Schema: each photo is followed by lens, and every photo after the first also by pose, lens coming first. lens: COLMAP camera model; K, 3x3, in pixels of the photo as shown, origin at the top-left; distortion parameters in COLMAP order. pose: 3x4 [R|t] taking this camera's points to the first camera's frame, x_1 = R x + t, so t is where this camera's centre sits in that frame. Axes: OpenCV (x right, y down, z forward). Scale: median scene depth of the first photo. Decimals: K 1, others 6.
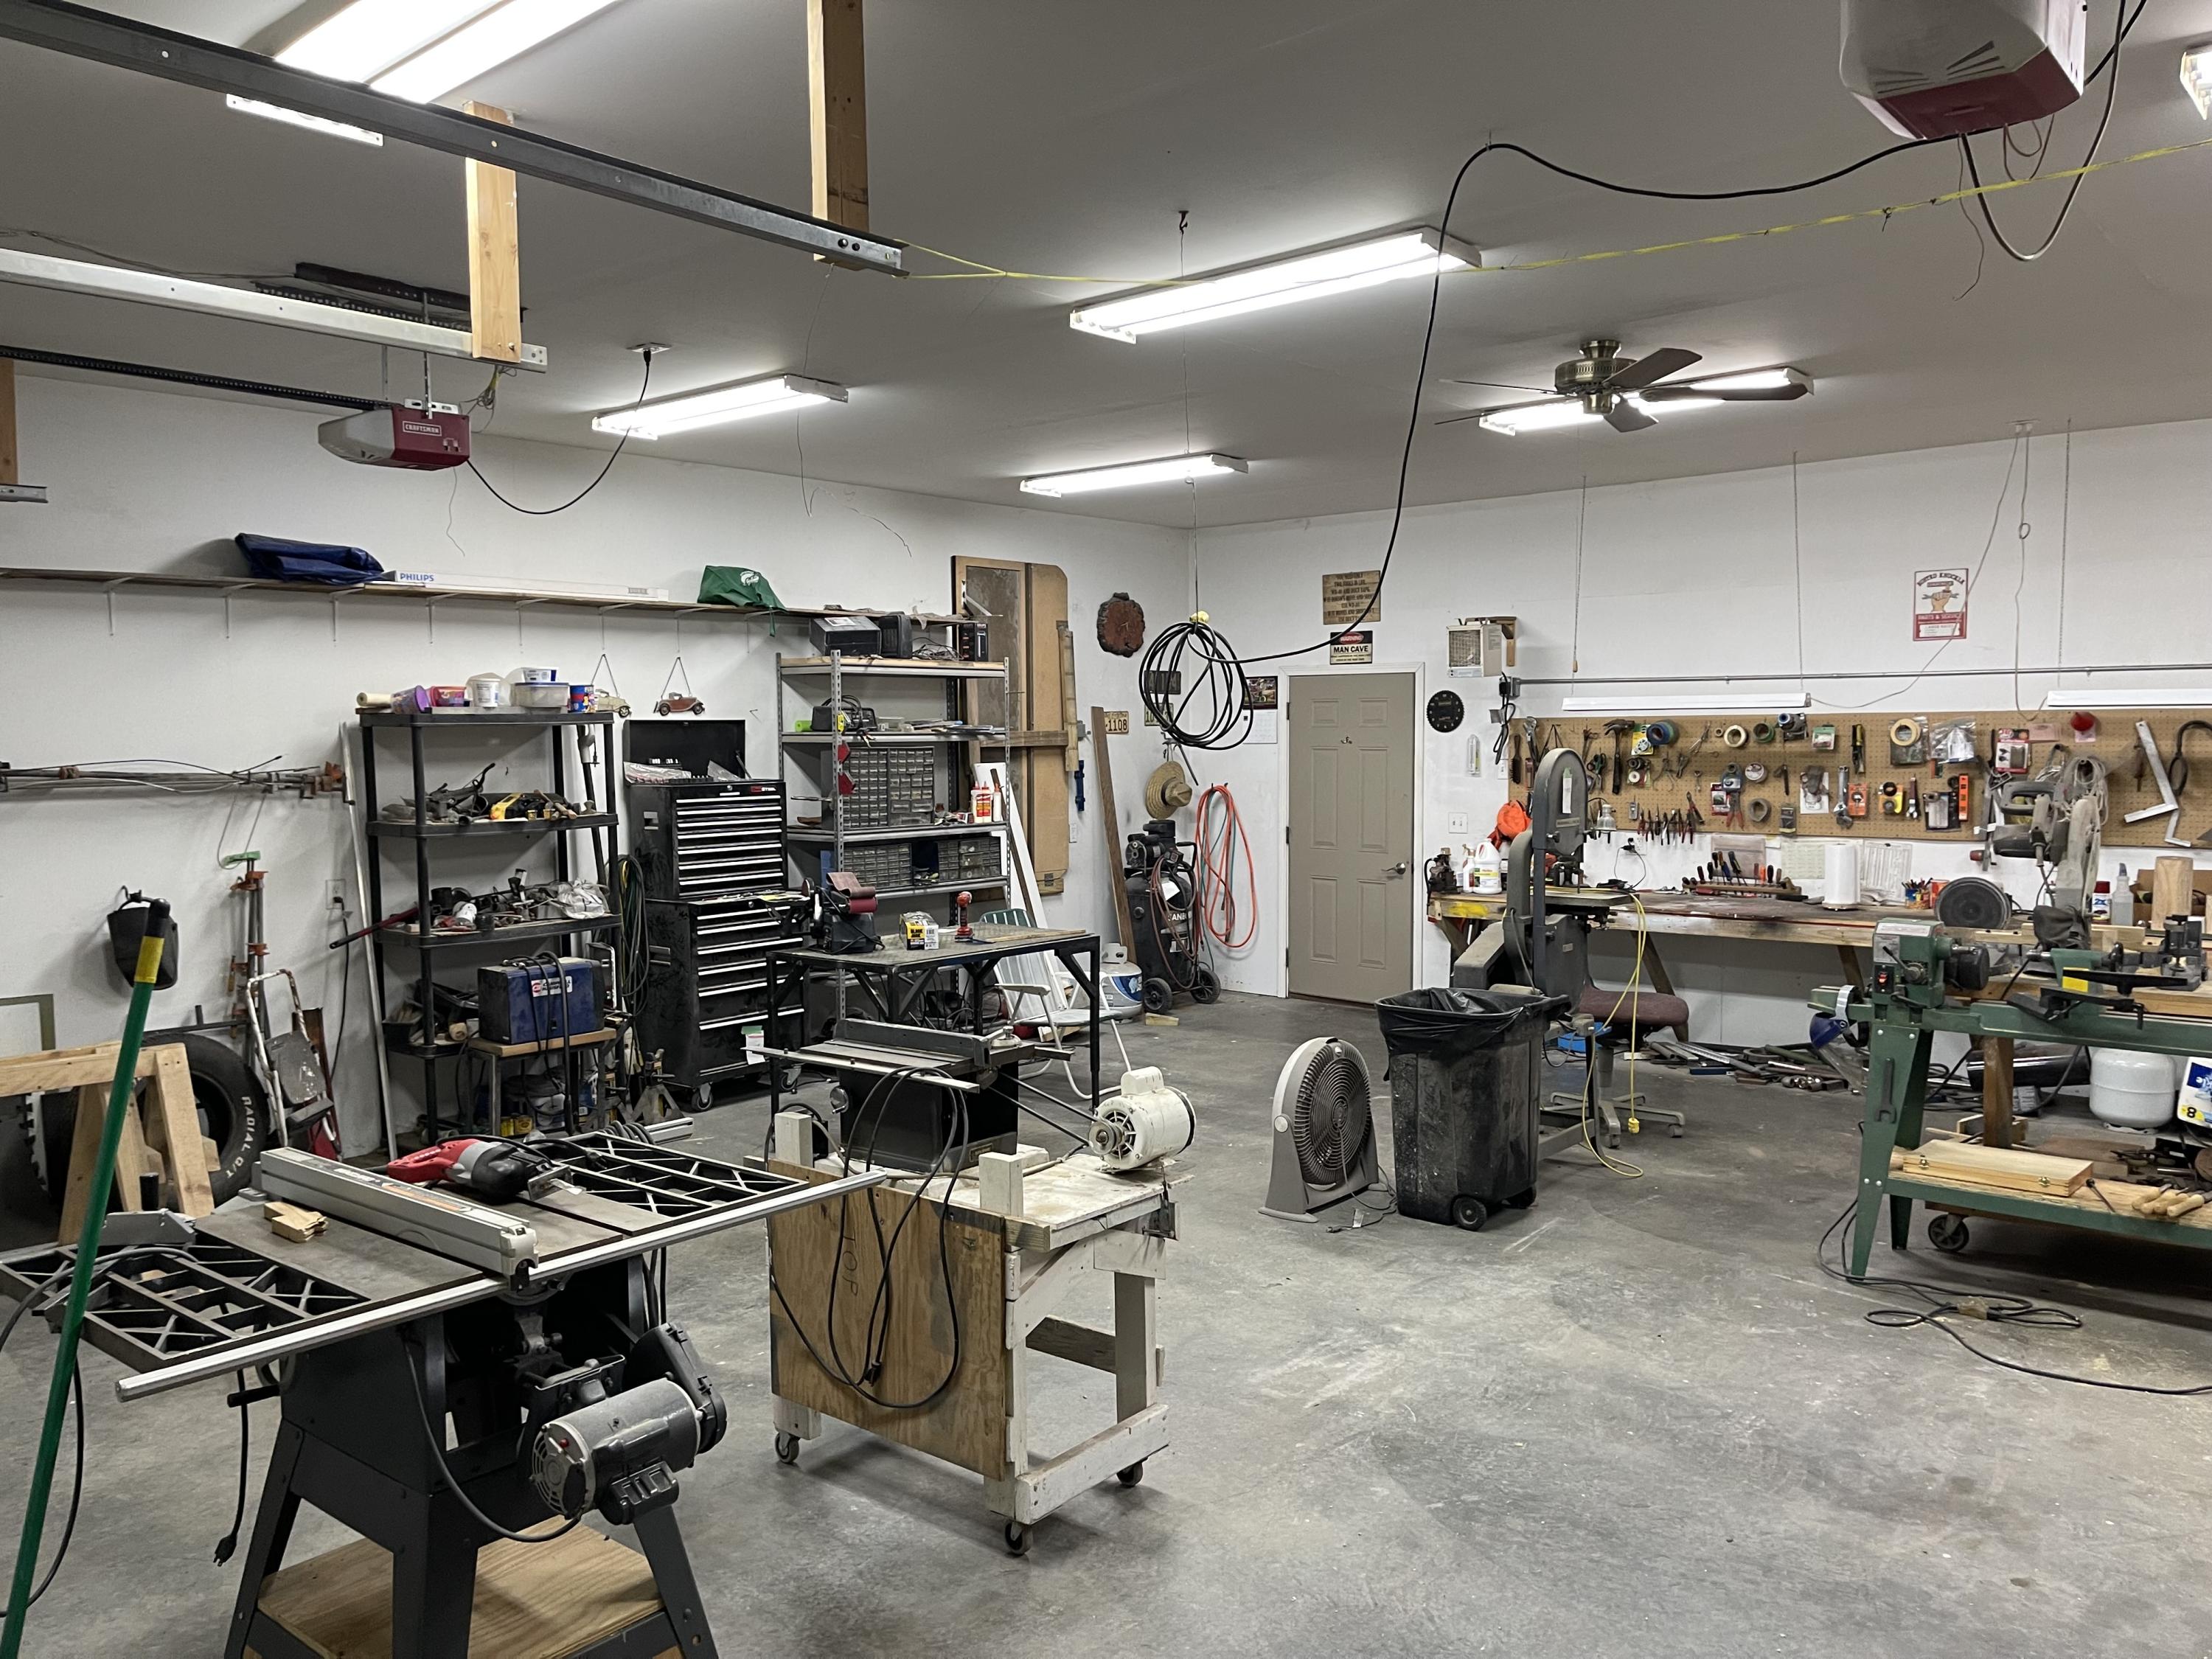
lens RADIAL K [[1669.1, 0, 1117.8], [0, 1669.1, 836.7], [0, 0, 1]] dist [0.087058, -0.117514]
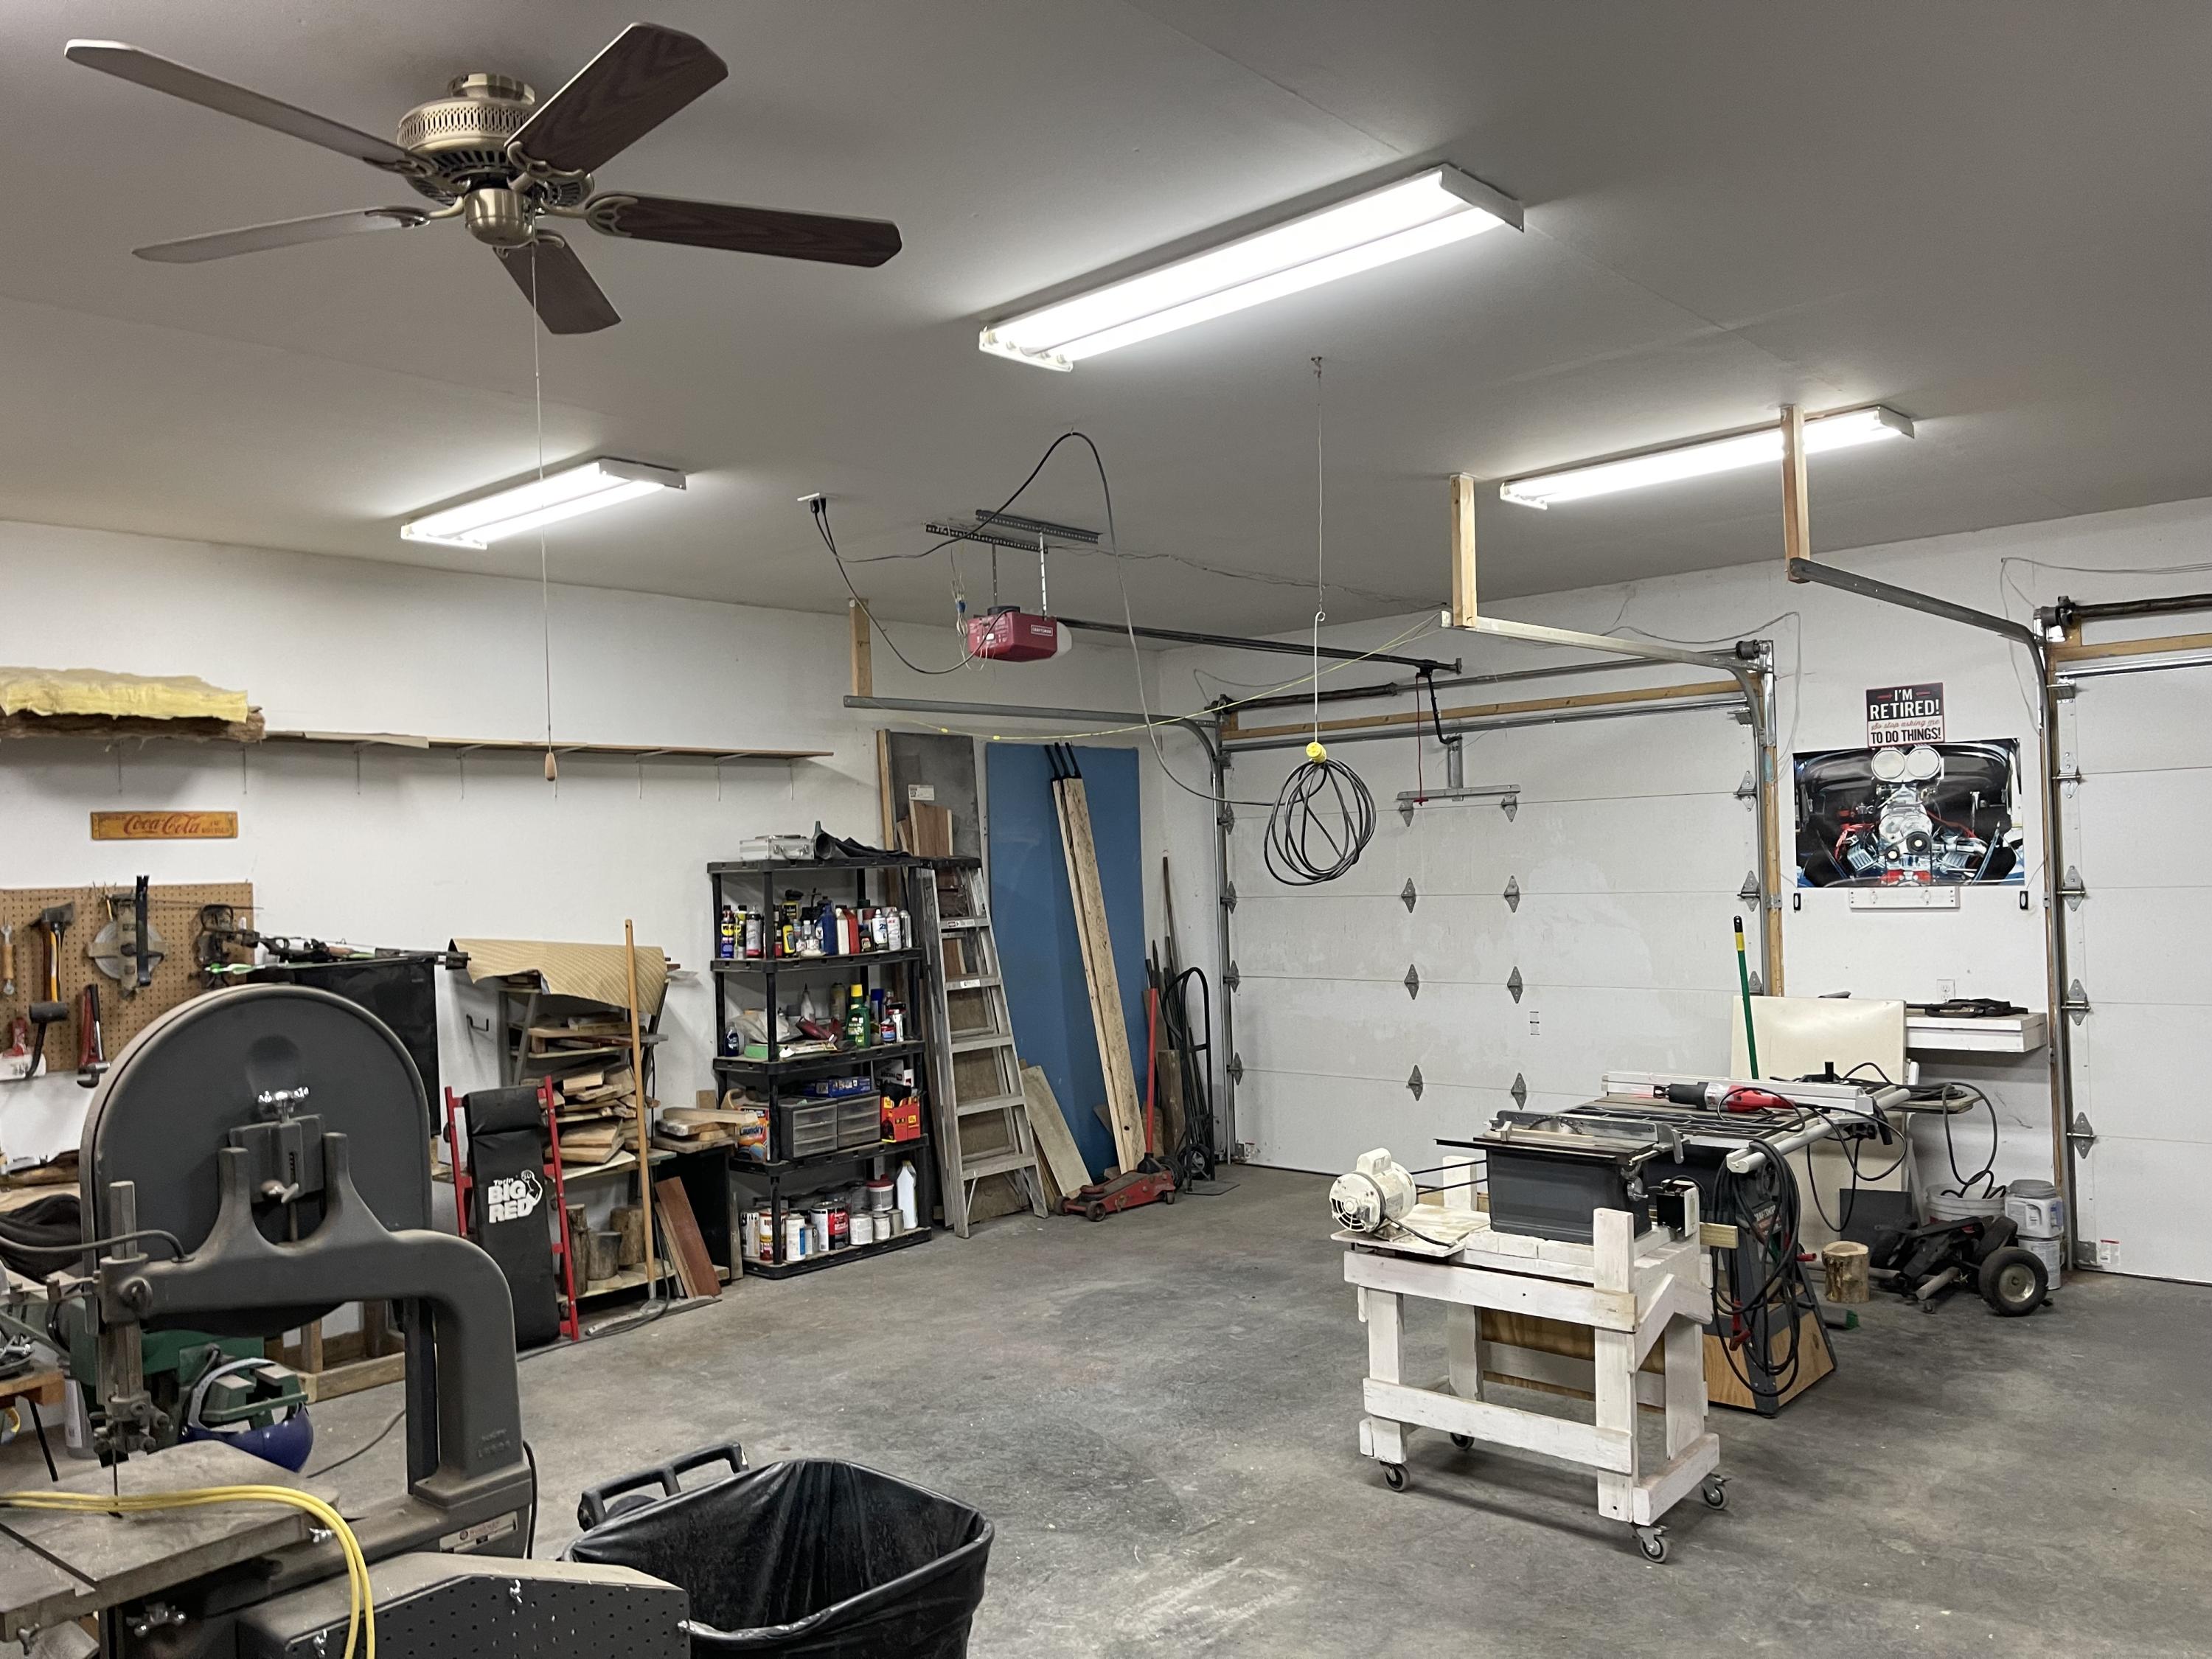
lens RADIAL K [[1669.1, 0, 1117.8], [0, 1669.1, 836.7], [0, 0, 1]] dist [0.087058, -0.117514]
pose [[-0.998845, 0.045144, 0.016422, 0.081678], [0.045860, 0.997880, 0.046172, -0.070032], [-0.014303, 0.046872, -0.998799, 1.079729]]
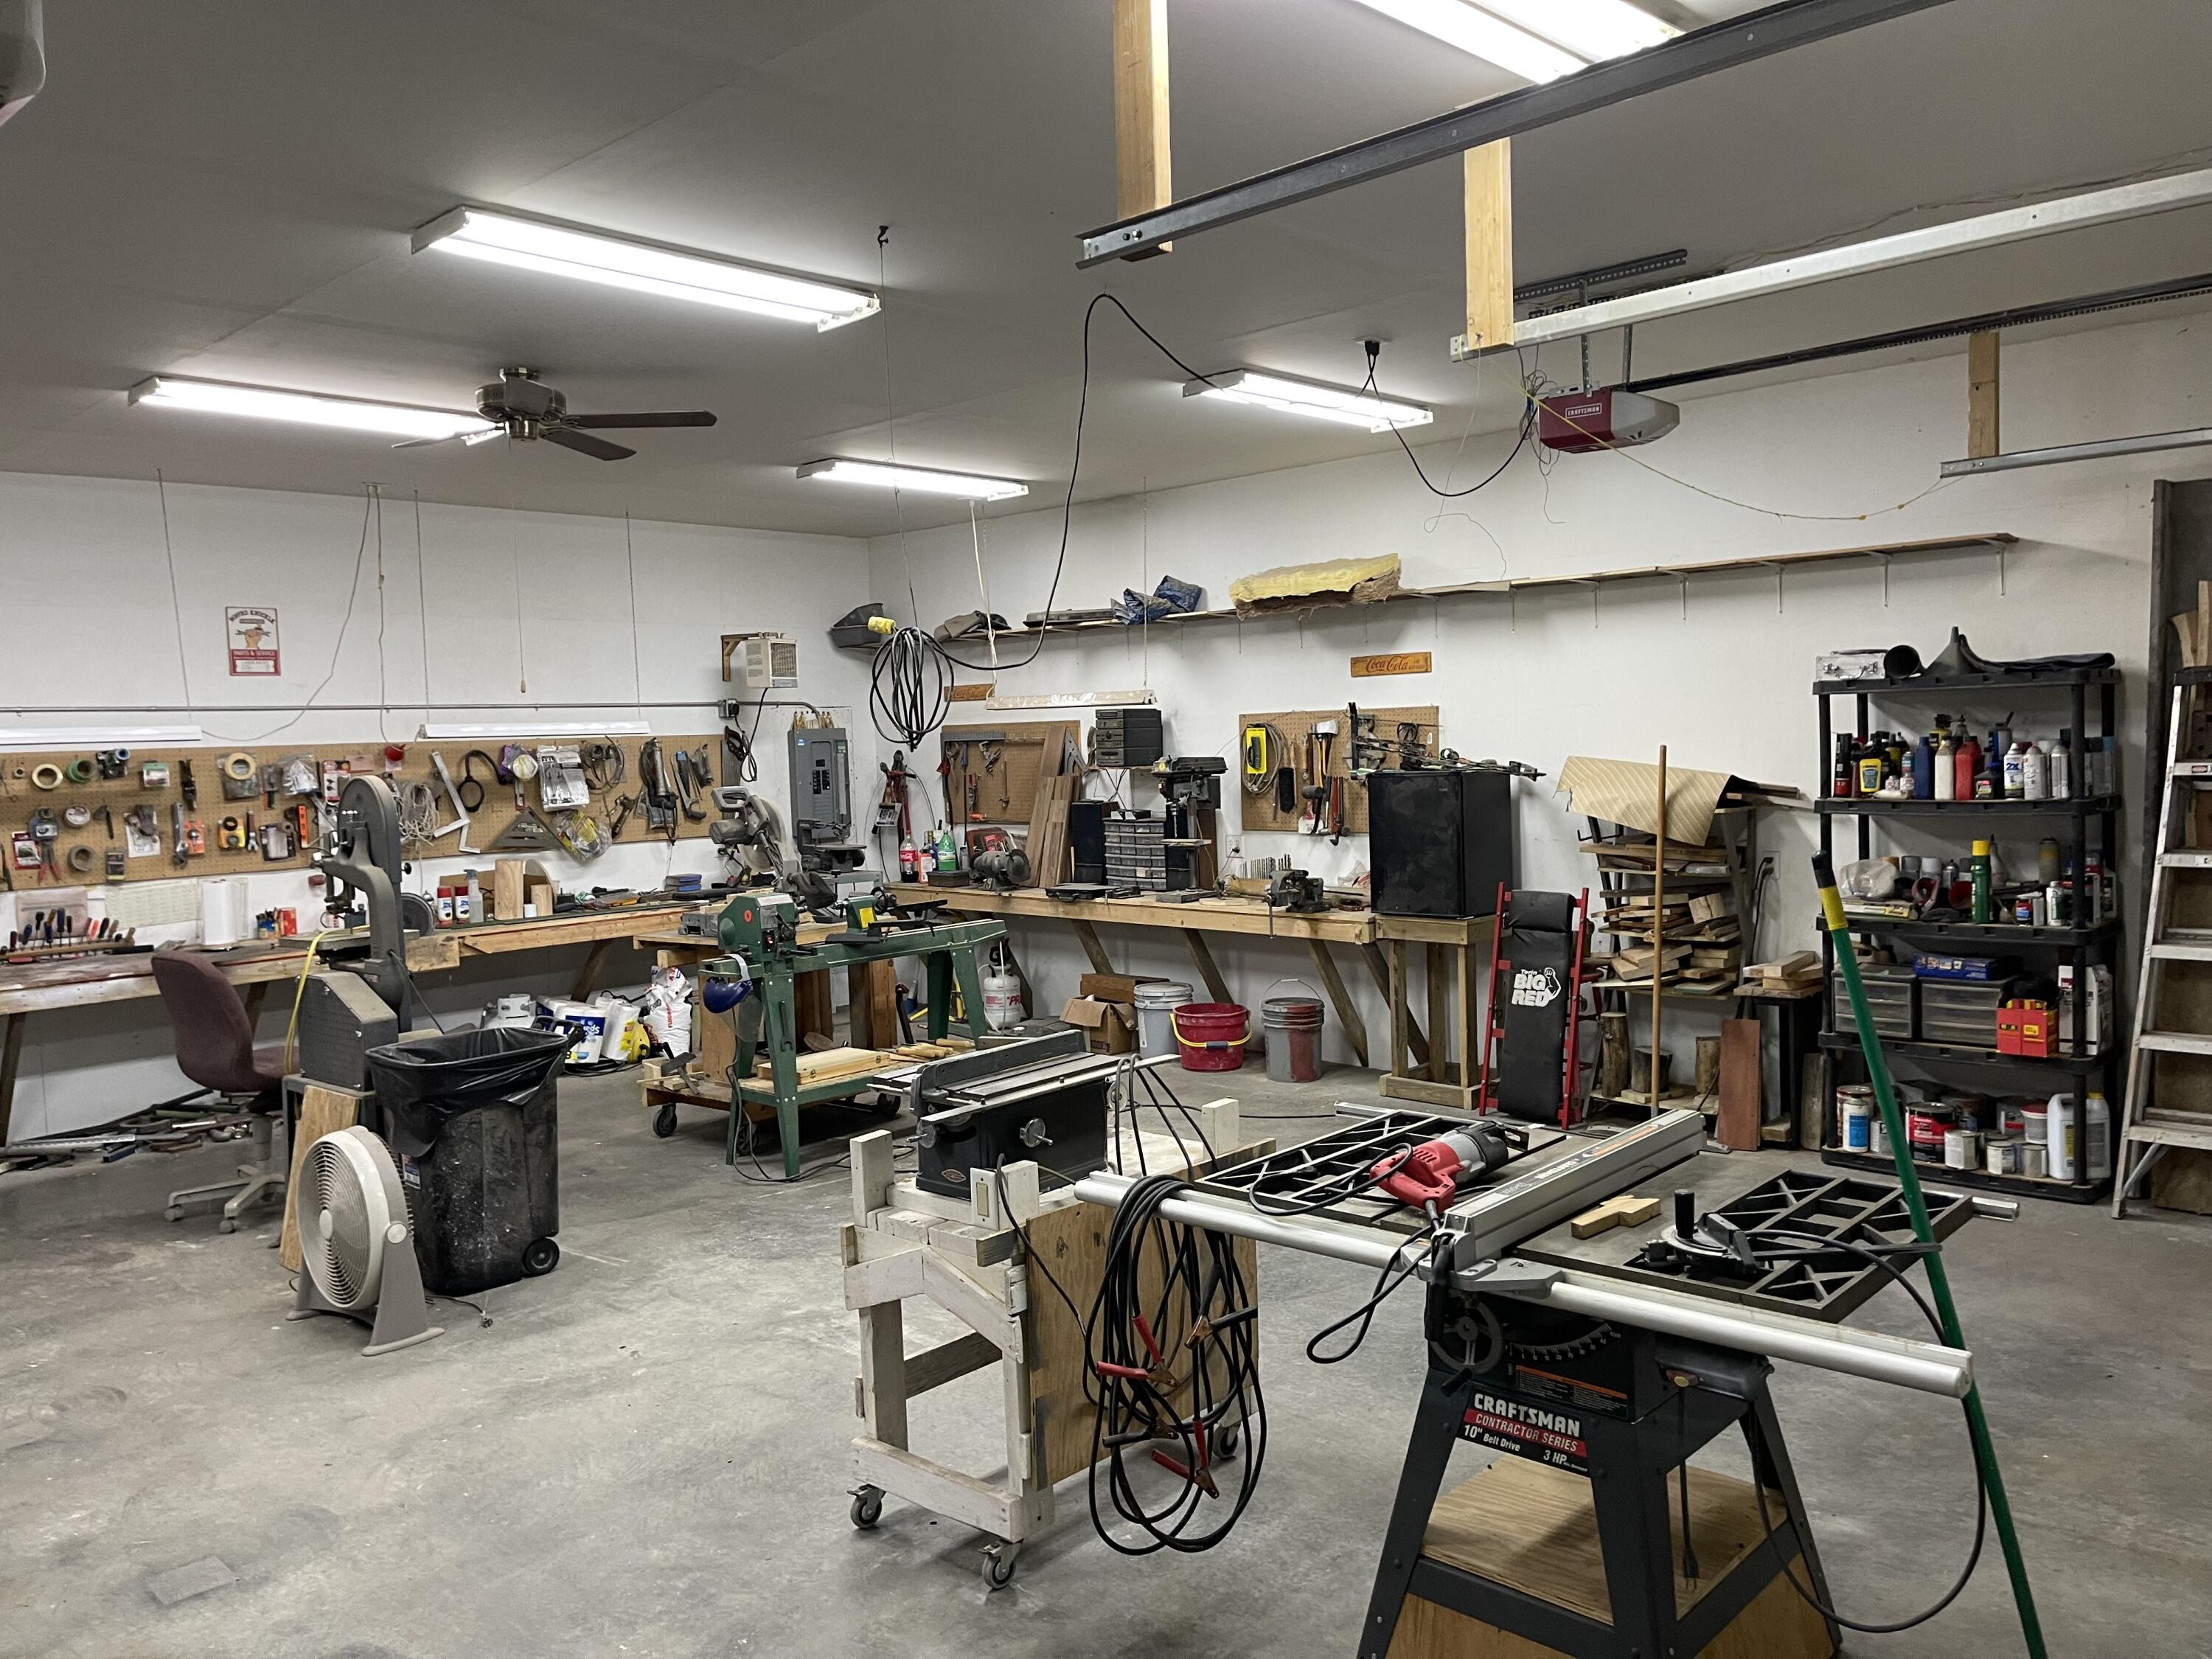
lens RADIAL K [[1669.1, 0, 1117.8], [0, 1669.1, 836.7], [0, 0, 1]] dist [0.087058, -0.117514]
pose [[0.052836, -0.054836, 0.997096, -0.526991], [0.095317, 0.994209, 0.049626, -0.021140], [-0.994044, 0.092418, 0.057757, 0.442651]]
